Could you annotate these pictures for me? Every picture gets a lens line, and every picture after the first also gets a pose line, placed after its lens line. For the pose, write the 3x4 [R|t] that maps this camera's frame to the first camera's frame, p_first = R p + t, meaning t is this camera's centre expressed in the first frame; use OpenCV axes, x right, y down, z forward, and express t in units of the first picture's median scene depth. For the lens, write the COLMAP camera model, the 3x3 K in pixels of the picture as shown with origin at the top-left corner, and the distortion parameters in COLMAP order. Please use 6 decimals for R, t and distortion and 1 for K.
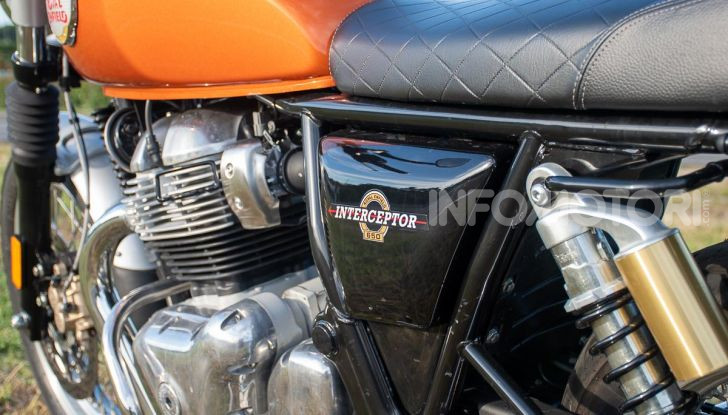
lens RADIAL K [[1141.1, 0, 364.2], [0, 1141.1, 207.9], [0, 0, 1]] dist [0.059395, 0.000000]
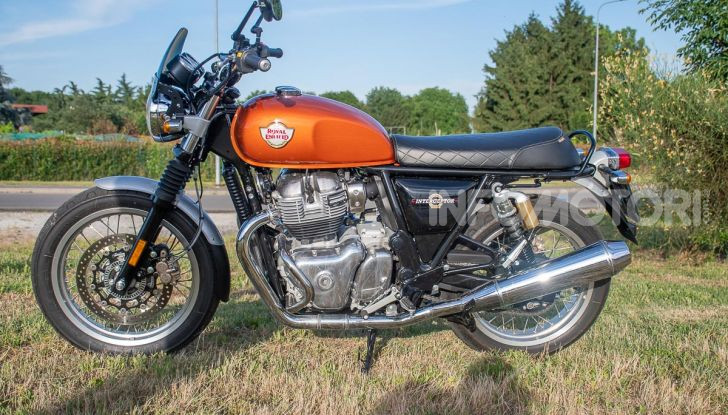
lens RADIAL K [[803.0, 0, 365.1], [0, 803.0, 203.6], [0, 0, 1]] dist [0.017383, 0.000000]
pose [[0.541947, -0.053534, 0.838706, -2.079100], [0.086113, 0.996254, 0.007947, -0.022381], [-0.835989, 0.067917, 0.544527, -0.133201]]
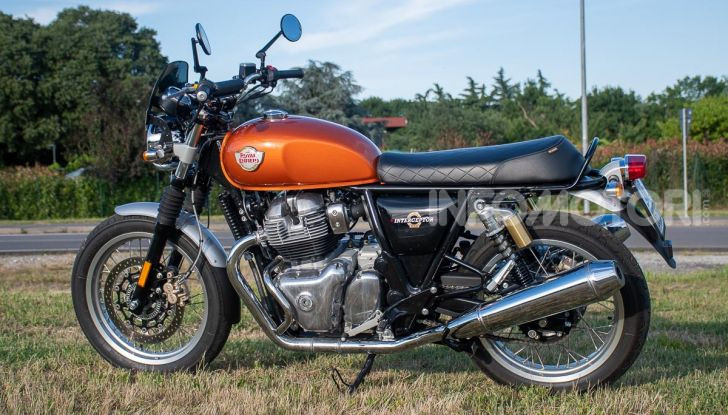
lens RADIAL K [[1126.8, 0, 363.1], [0, 1126.8, 209.8], [0, 0, 1]] dist [0.121815, 0.000000]
pose [[0.823490, -0.045310, 0.565518, -1.904243], [0.094078, 0.993911, -0.057361, 0.146677], [-0.559476, 0.100439, 0.822739, -1.560226]]
